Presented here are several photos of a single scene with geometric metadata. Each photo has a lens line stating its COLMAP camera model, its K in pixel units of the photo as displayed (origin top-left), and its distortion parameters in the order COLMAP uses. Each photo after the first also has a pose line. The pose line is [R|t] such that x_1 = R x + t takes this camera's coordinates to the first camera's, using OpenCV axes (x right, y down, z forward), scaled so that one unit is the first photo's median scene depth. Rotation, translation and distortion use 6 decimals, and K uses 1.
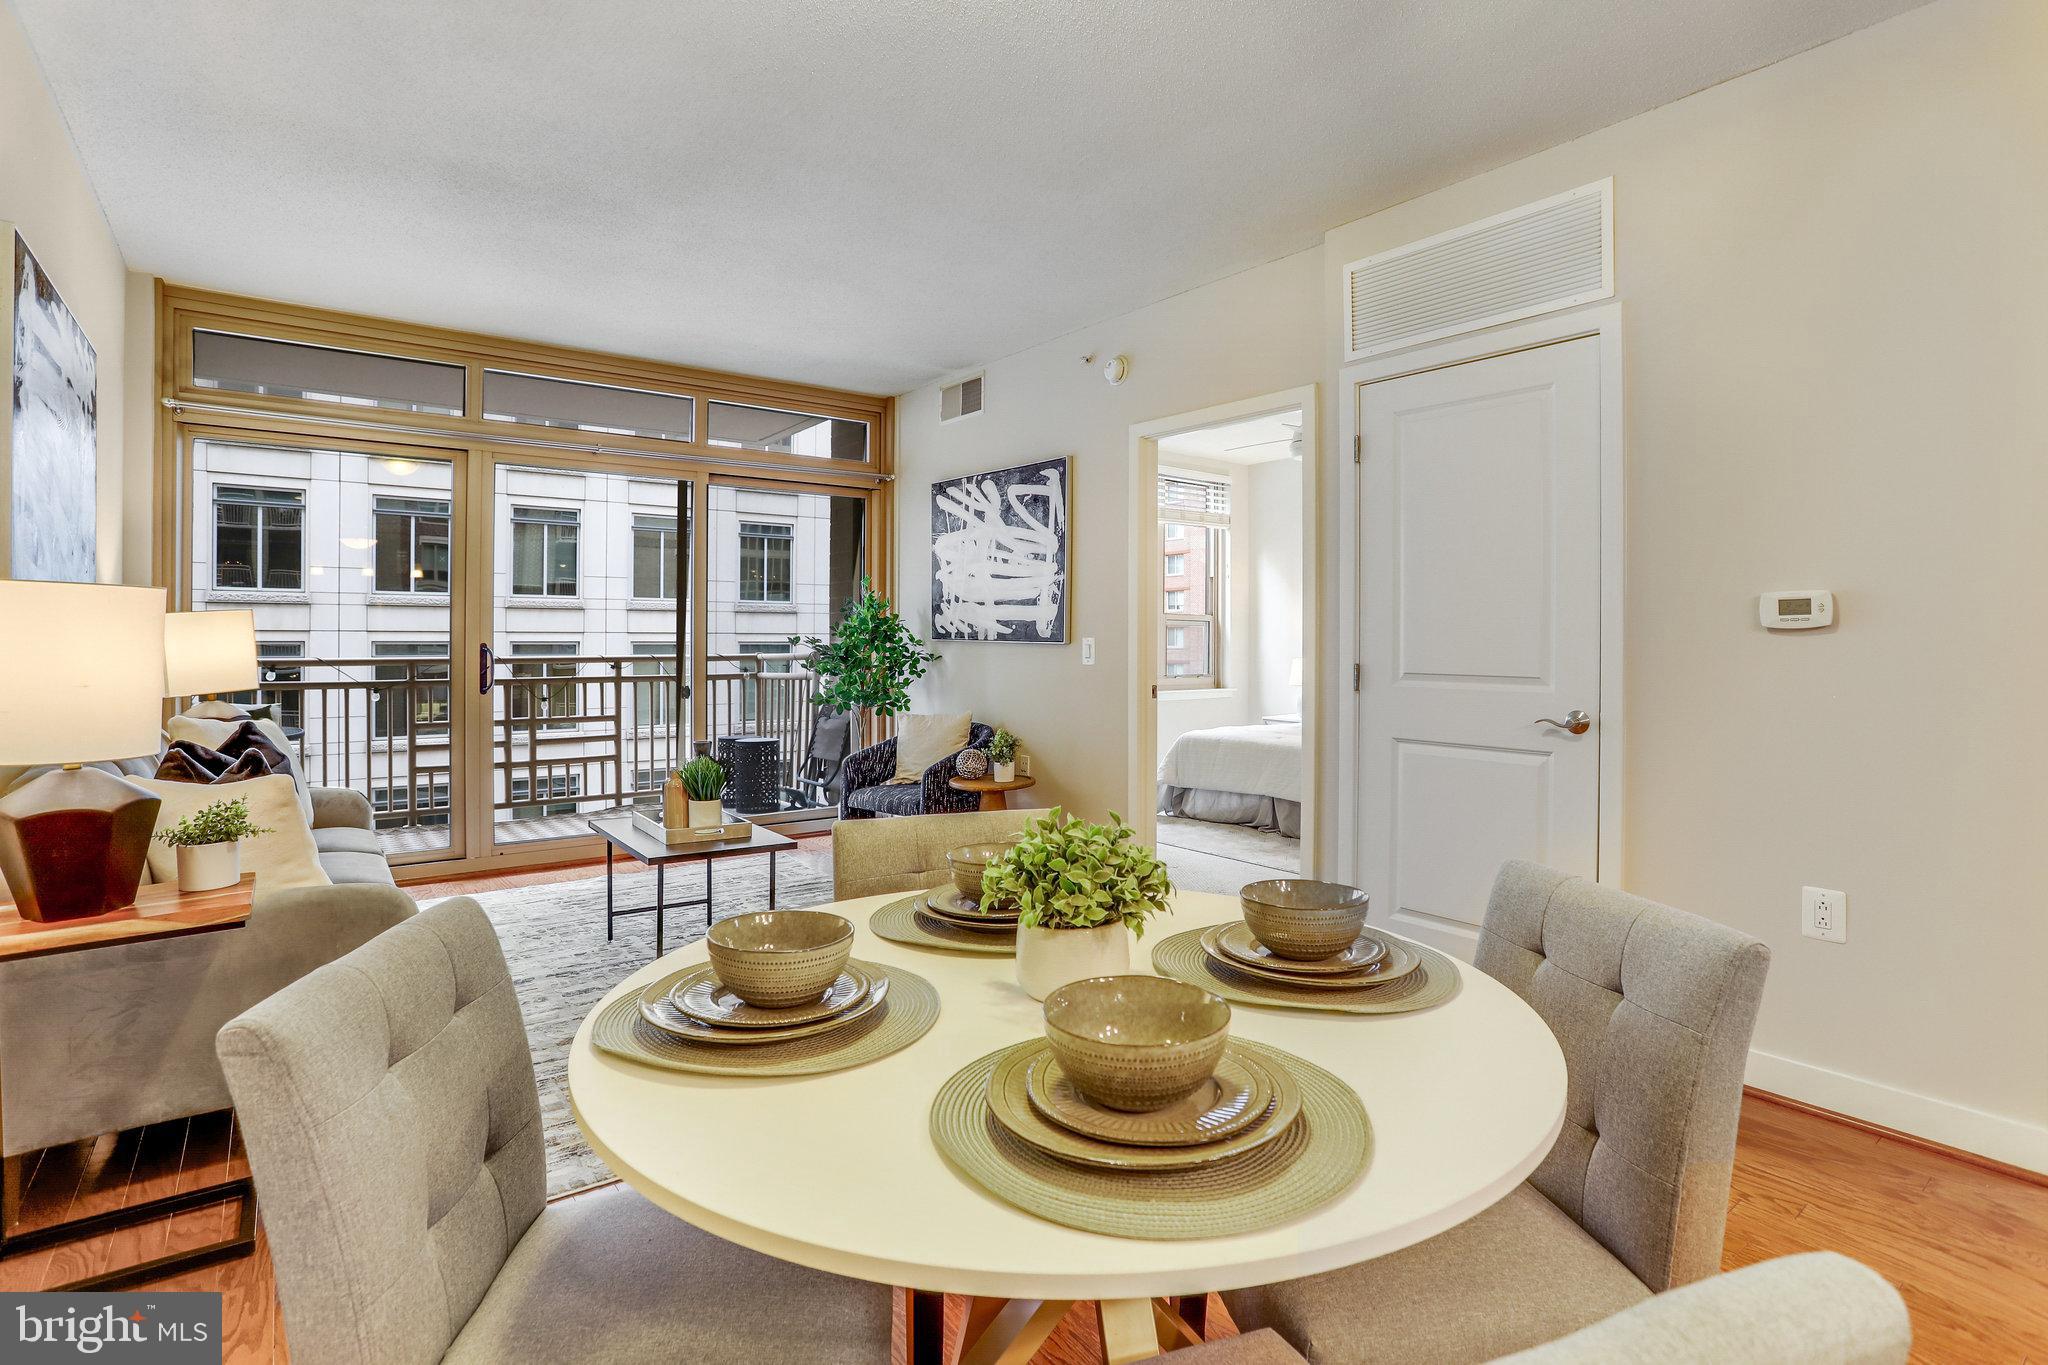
lens RADIAL K [[1007.5, 0, 1021.8], [0, 1007.5, 641.9], [0, 0, 1]] dist [-0.072950, 0.039127]
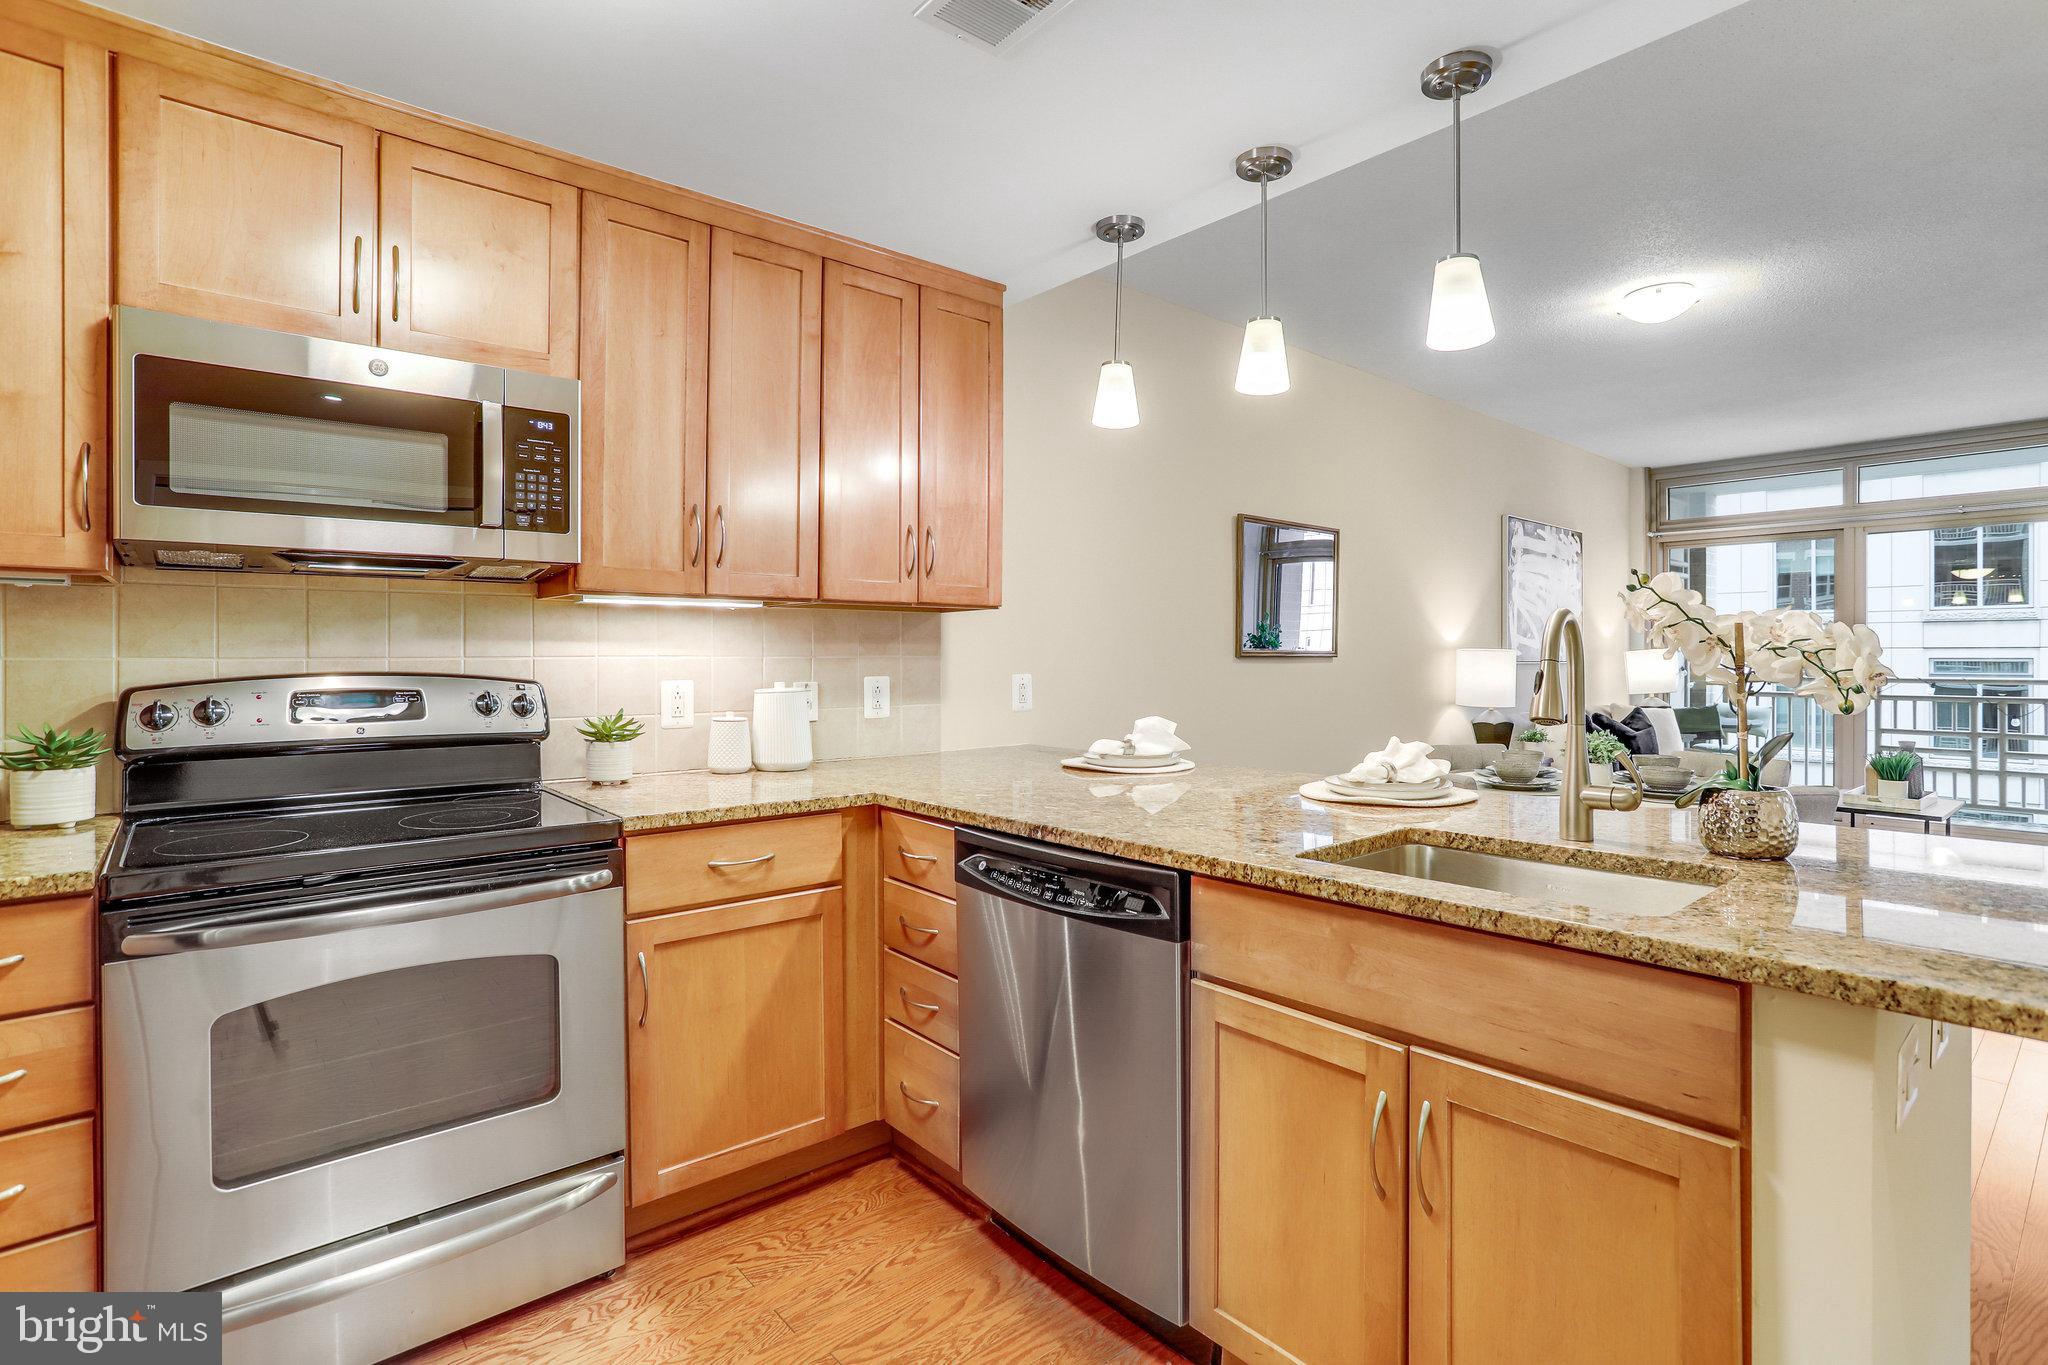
lens RADIAL K [[978.9, 0, 1015.0], [0, 978.9, 656.8], [0, 0, 1]] dist [-0.069716, 0.035068]
pose [[0.054057, 0.001609, -0.998537, 0.615686], [-0.001436, 0.999998, 0.001534, -0.011205], [0.998537, 0.001351, 0.054059, -0.204762]]
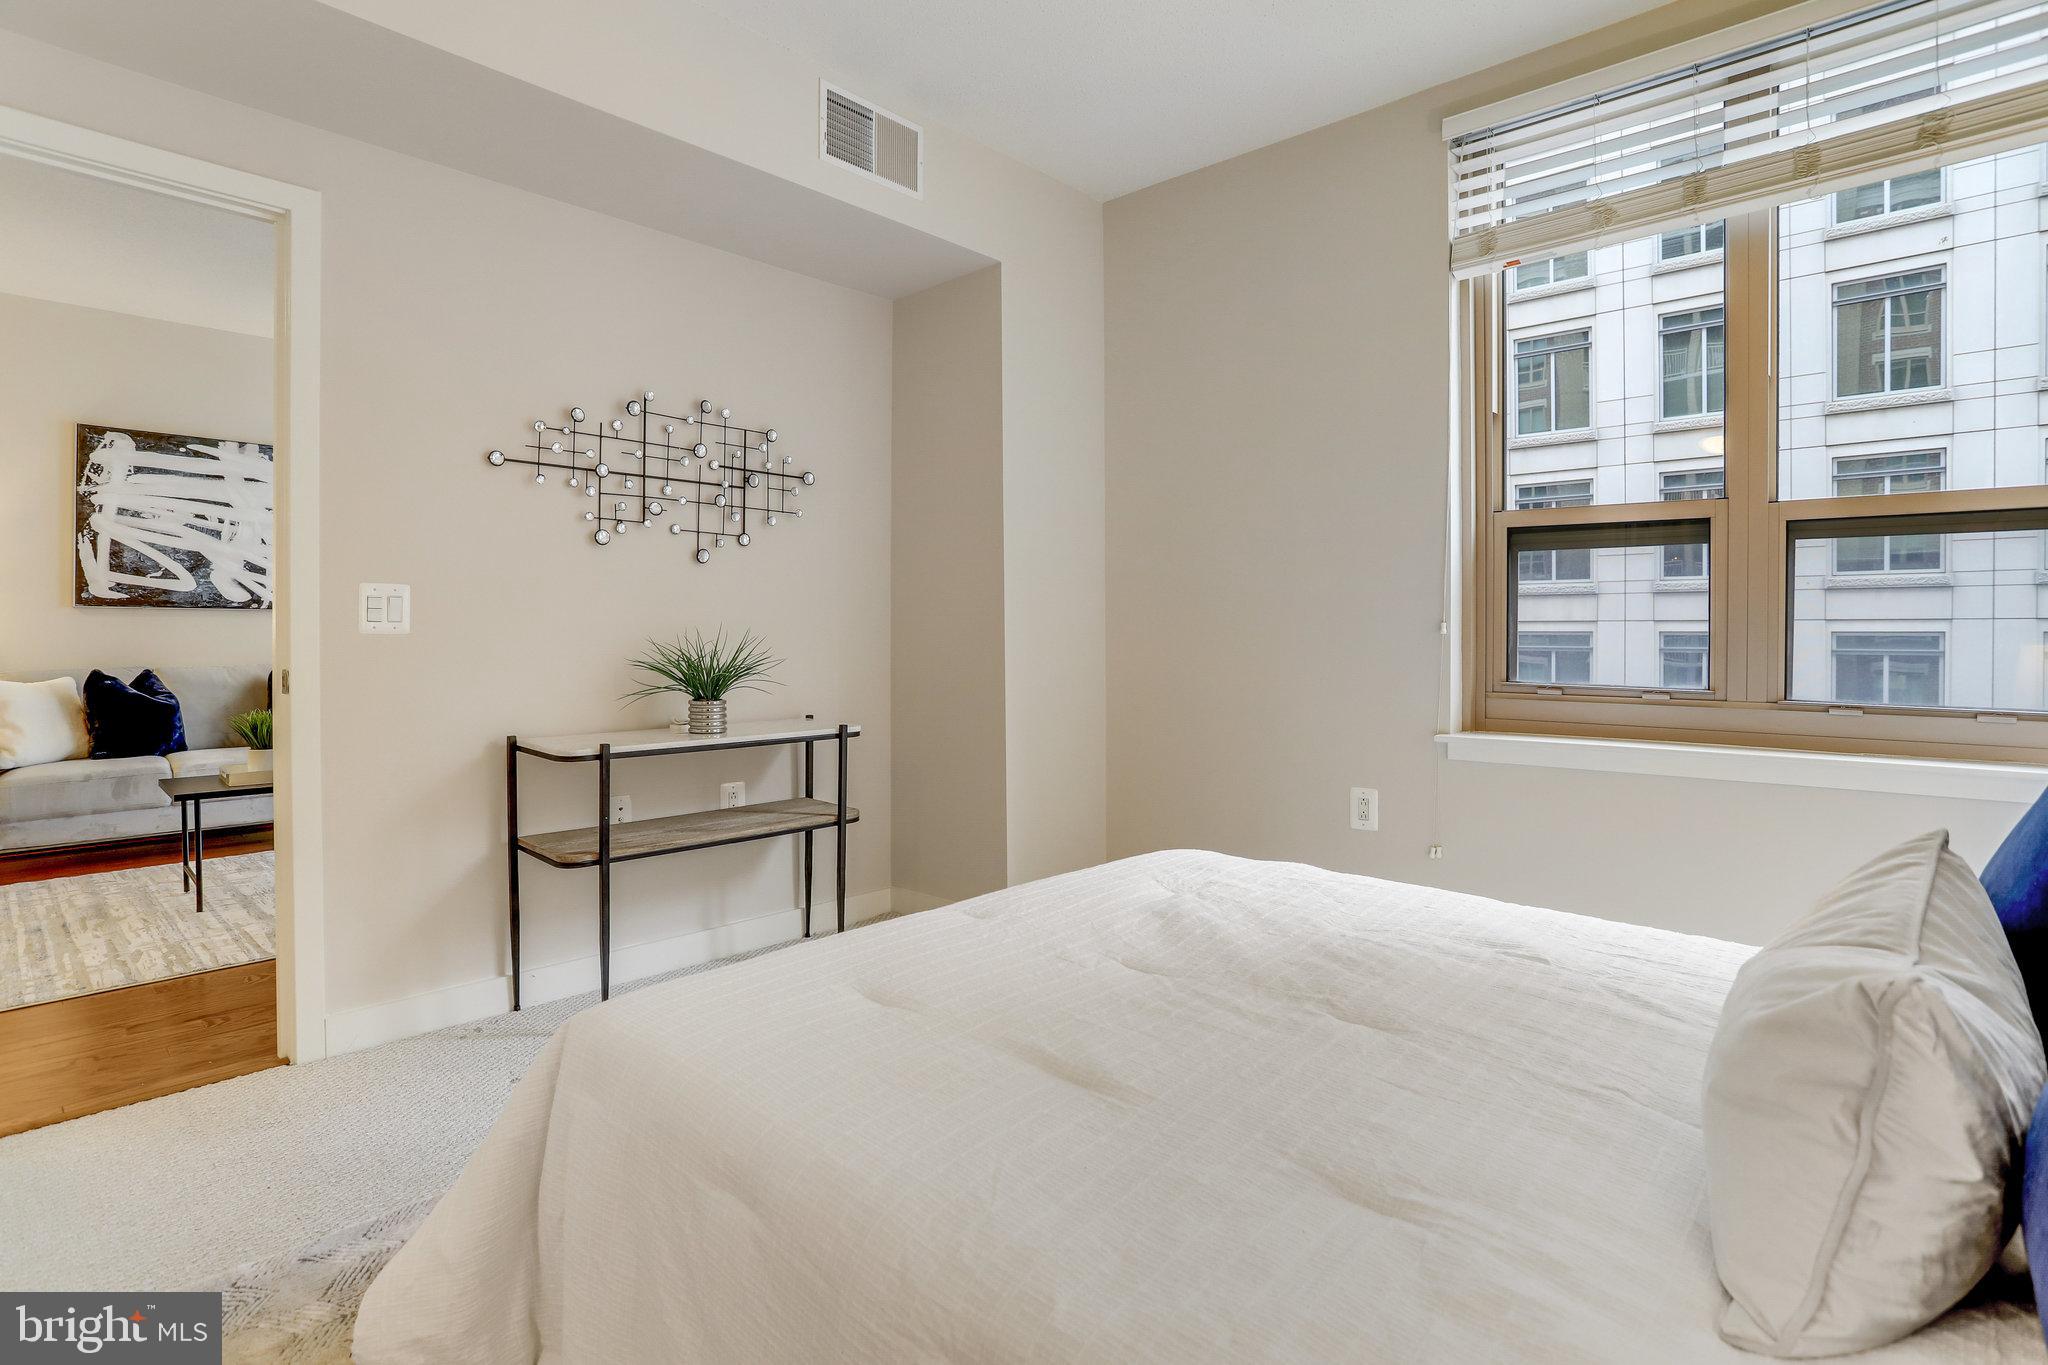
lens RADIAL K [[1006.7, 0, 1017.9], [0, 1006.7, 640.7], [0, 0, 1]] dist [-0.071175, 0.031854]
pose [[0.173089, 0.004784, -0.984895, 0.575339], [-0.002286, 0.999987, 0.004456, 0.019999], [0.984904, 0.001480, 0.173097, 1.053478]]
